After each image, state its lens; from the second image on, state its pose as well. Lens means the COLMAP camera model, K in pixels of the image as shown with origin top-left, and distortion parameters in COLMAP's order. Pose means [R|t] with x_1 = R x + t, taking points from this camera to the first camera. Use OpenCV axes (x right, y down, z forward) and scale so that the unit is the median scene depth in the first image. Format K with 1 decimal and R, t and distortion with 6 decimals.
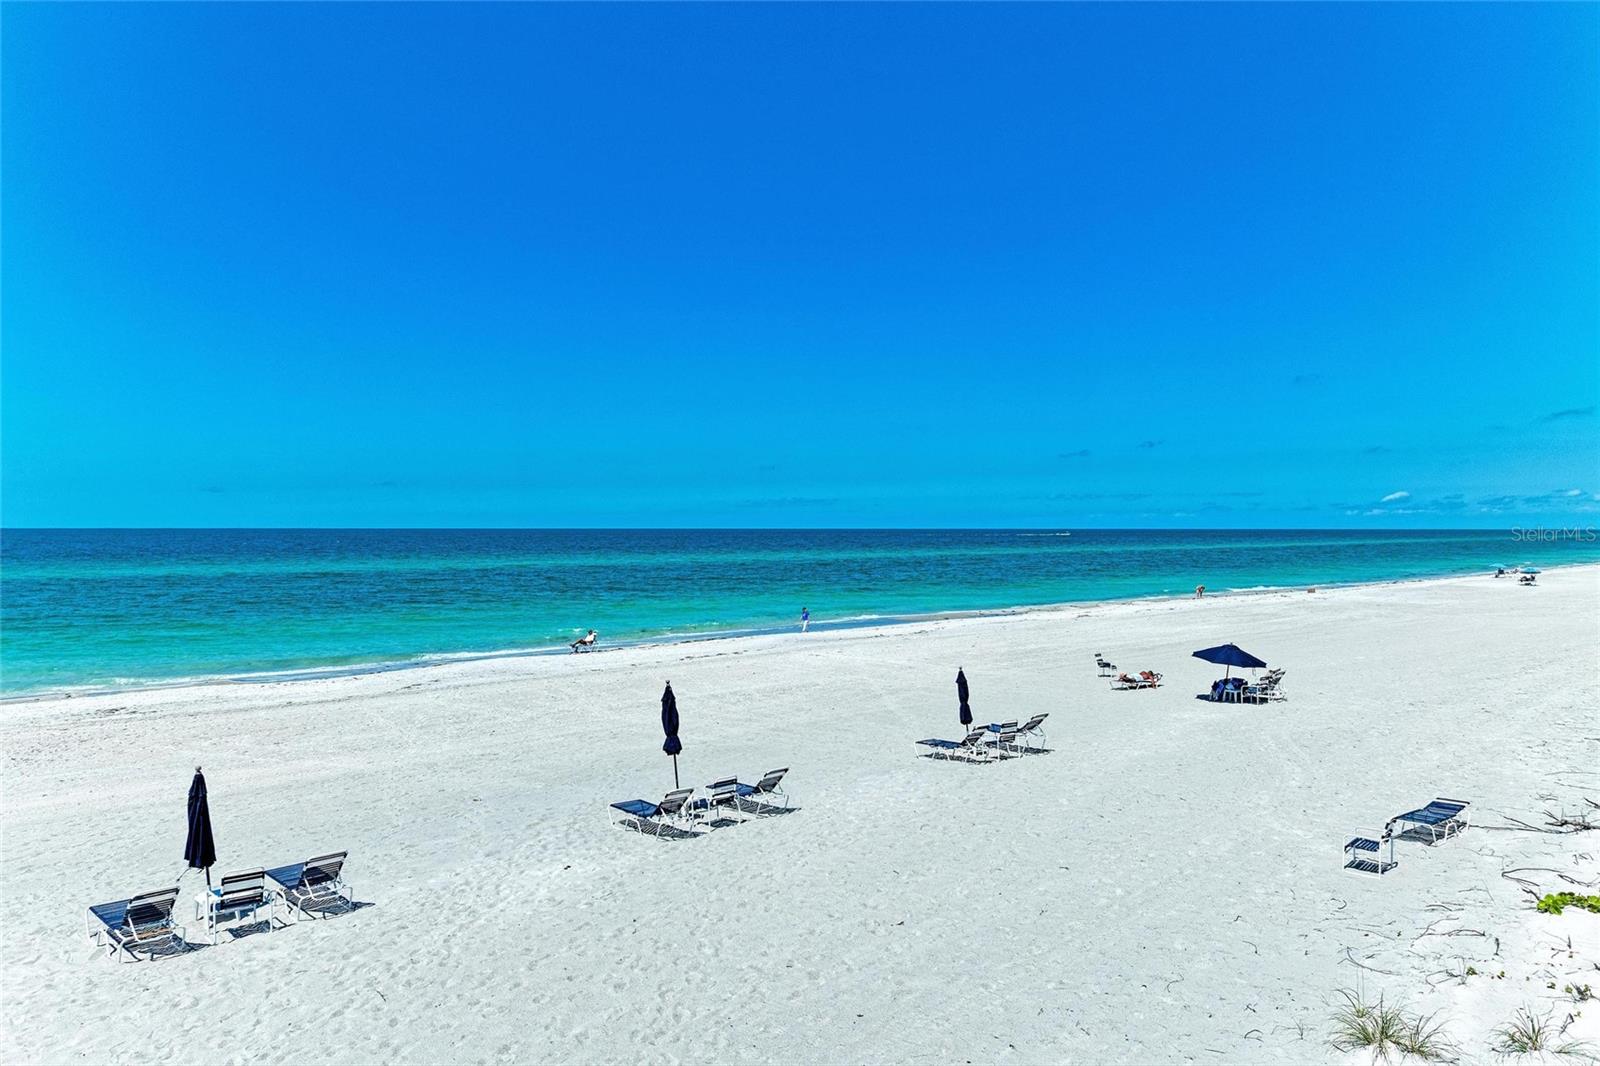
lens RADIAL K [[1129.4, 0, 813.3], [0, 1129.4, 529.1], [0, 0, 1]] dist [-0.009363, 0.008986]
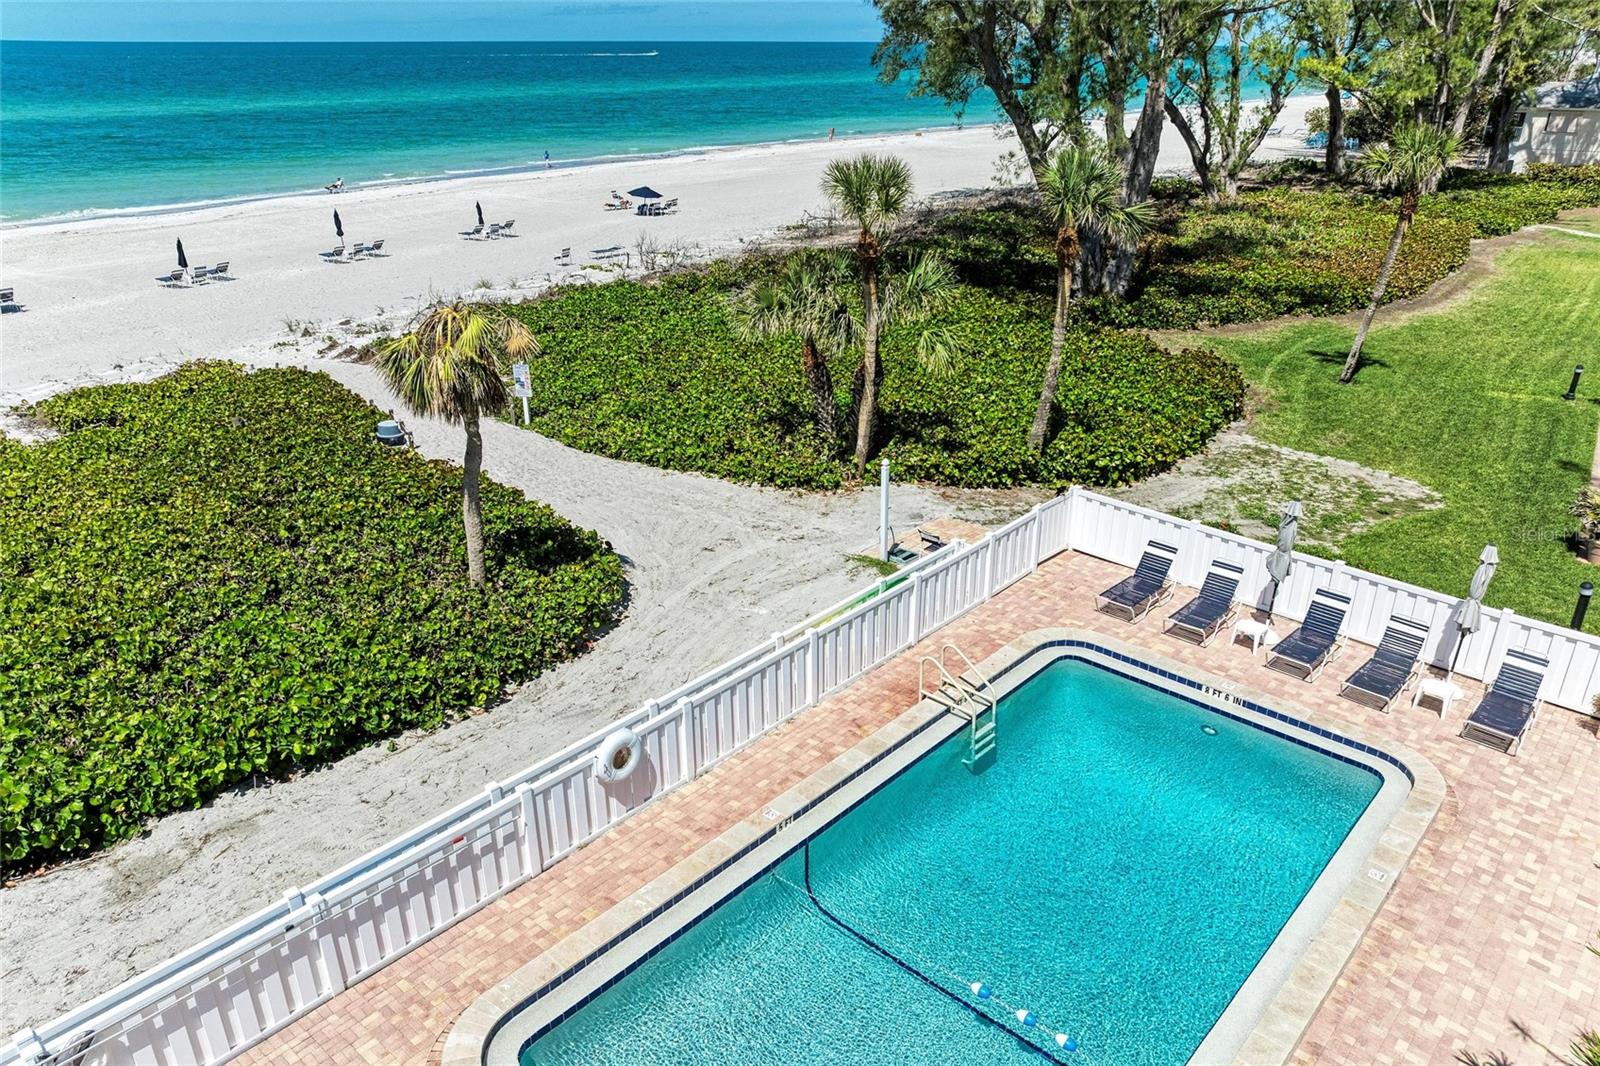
lens RADIAL K [[1129.4, 0, 813.3], [0, 1129.4, 529.1], [0, 0, 1]] dist [-0.009363, 0.008986]
pose [[0.989936, -0.054834, 0.130457, 0.491878], [-0.001511, 0.917728, 0.397206, -0.190879], [-0.141505, -0.393406, 0.908410, -1.547536]]
